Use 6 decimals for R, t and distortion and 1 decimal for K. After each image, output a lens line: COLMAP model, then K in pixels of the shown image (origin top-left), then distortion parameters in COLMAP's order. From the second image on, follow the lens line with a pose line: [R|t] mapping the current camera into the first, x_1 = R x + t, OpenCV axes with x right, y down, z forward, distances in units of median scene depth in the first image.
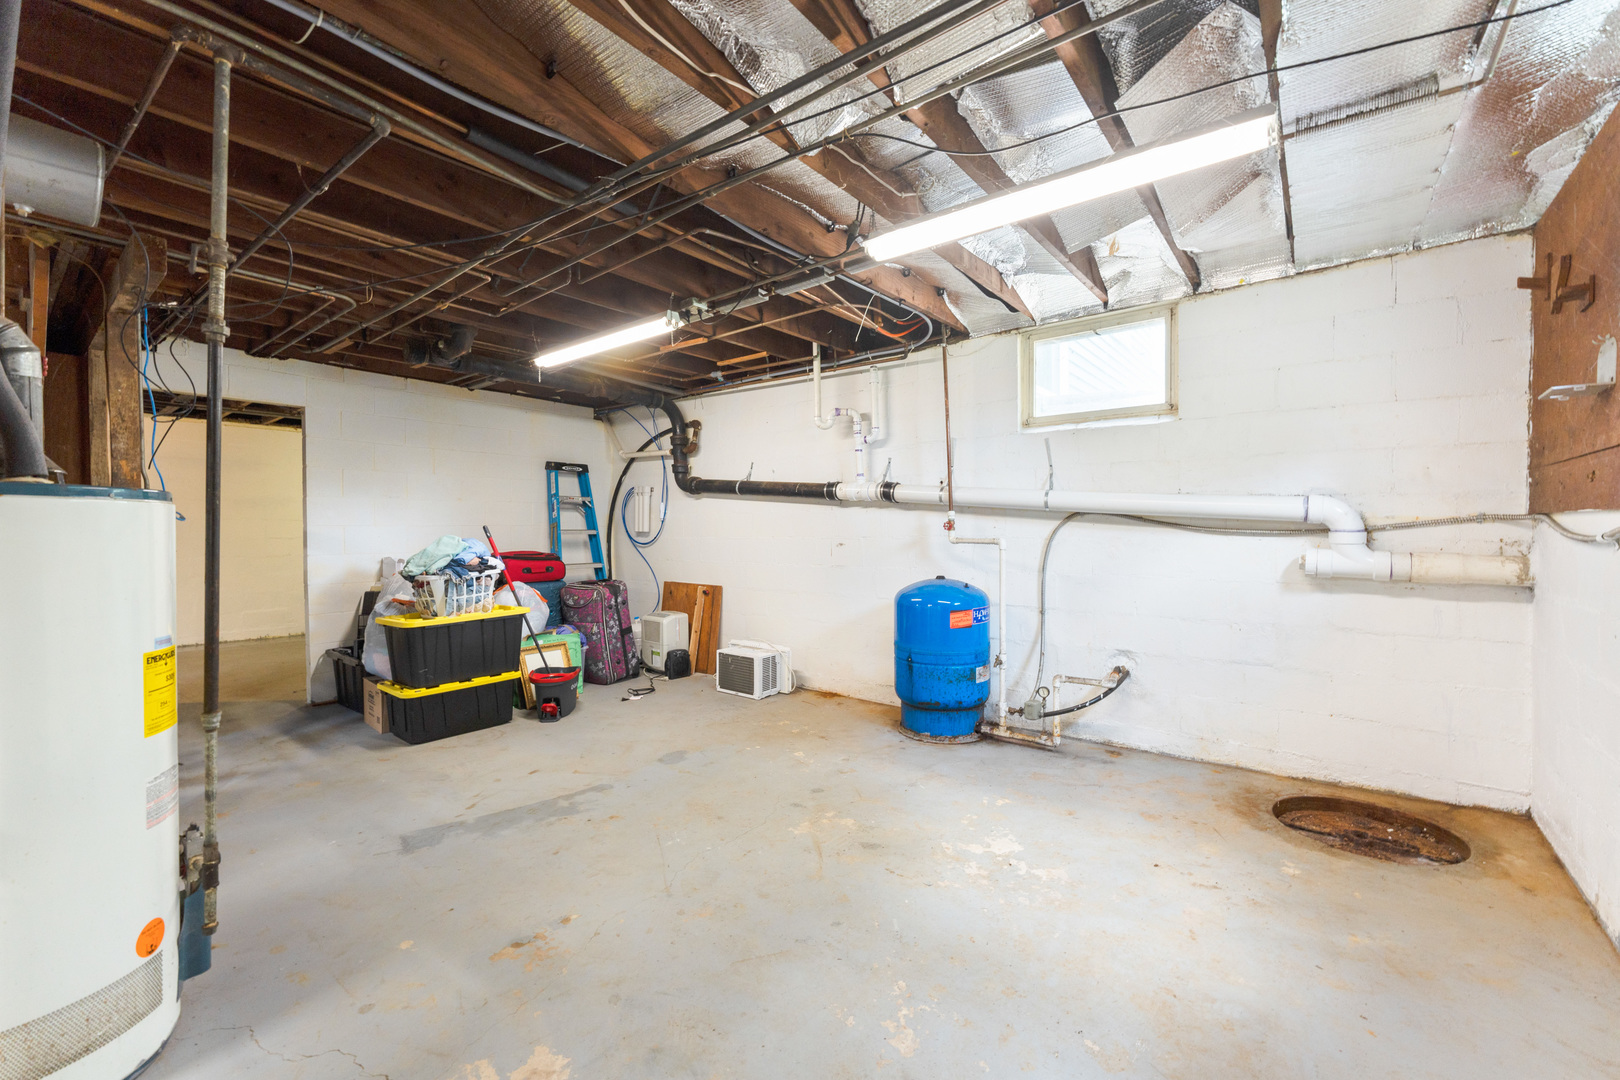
lens RADIAL K [[684.5, 0, 801.6], [0, 684.5, 535.6], [0, 0, 1]] dist [0.000702, -0.000169]
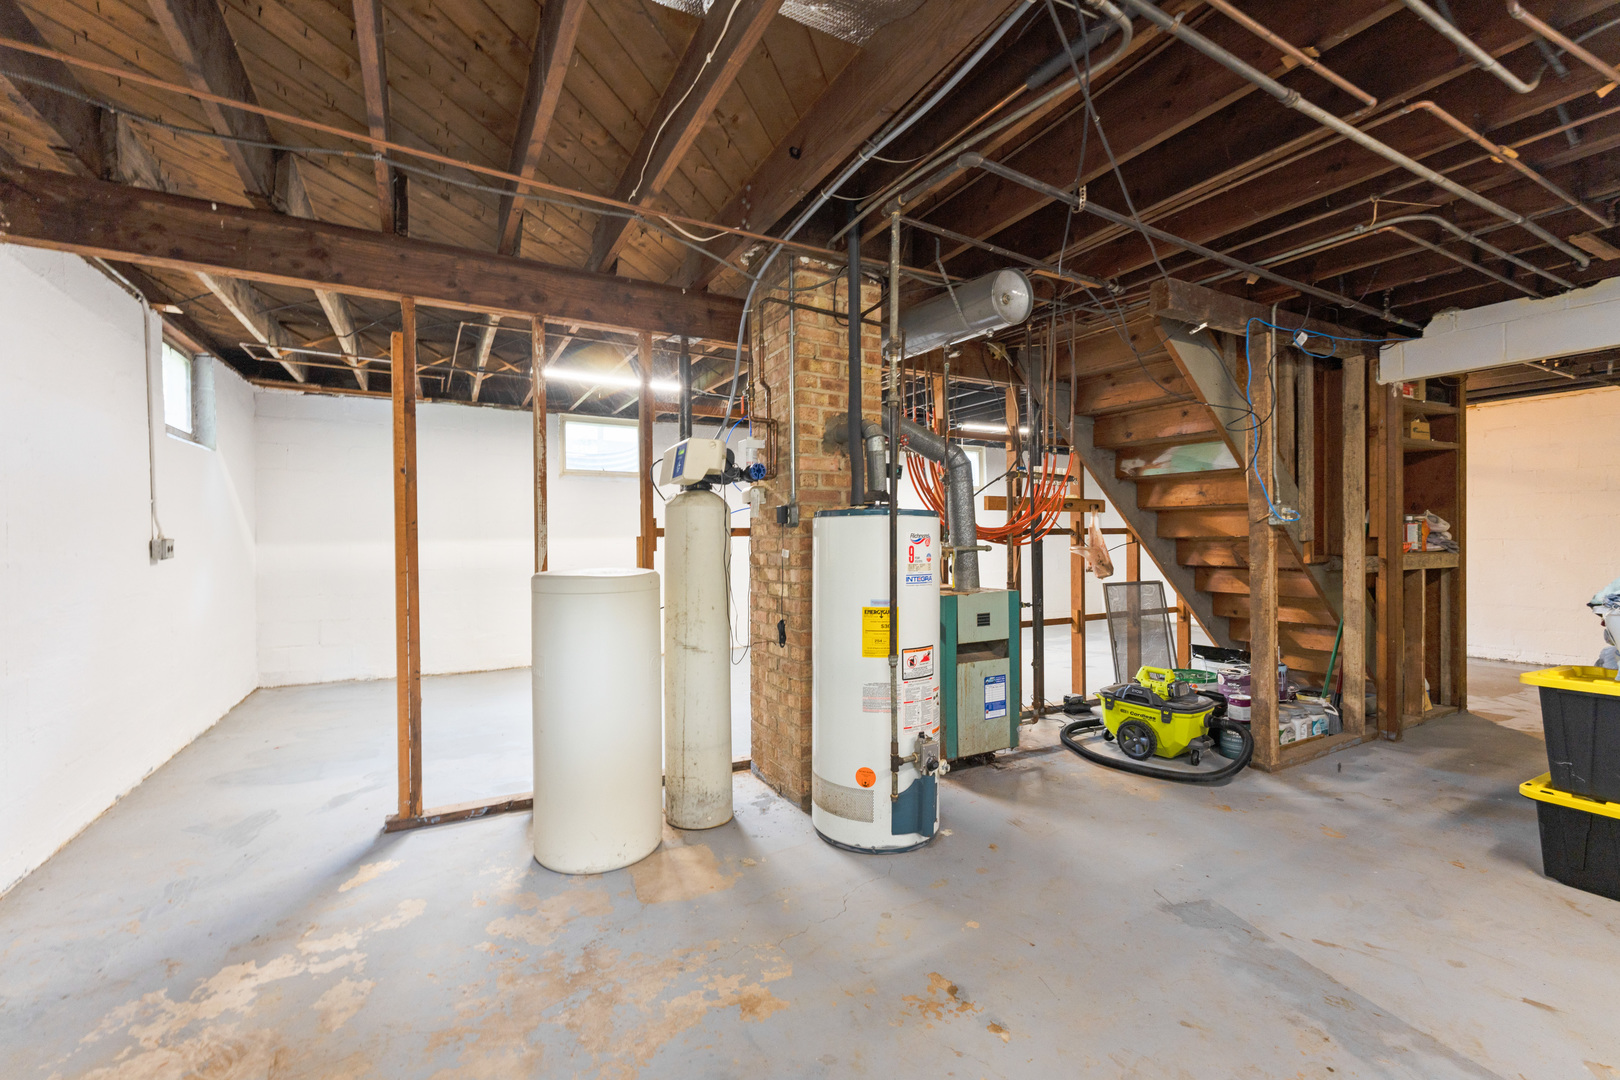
lens RADIAL K [[684.5, 0, 800.7], [0, 684.5, 545.6], [0, 0, 1]] dist [0.000702, -0.000169]
pose [[-0.405623, 0.017615, -0.913871, 0.337980], [0.001009, 0.999822, 0.018824, -0.005998], [0.914040, 0.006713, -0.405569, 0.820888]]
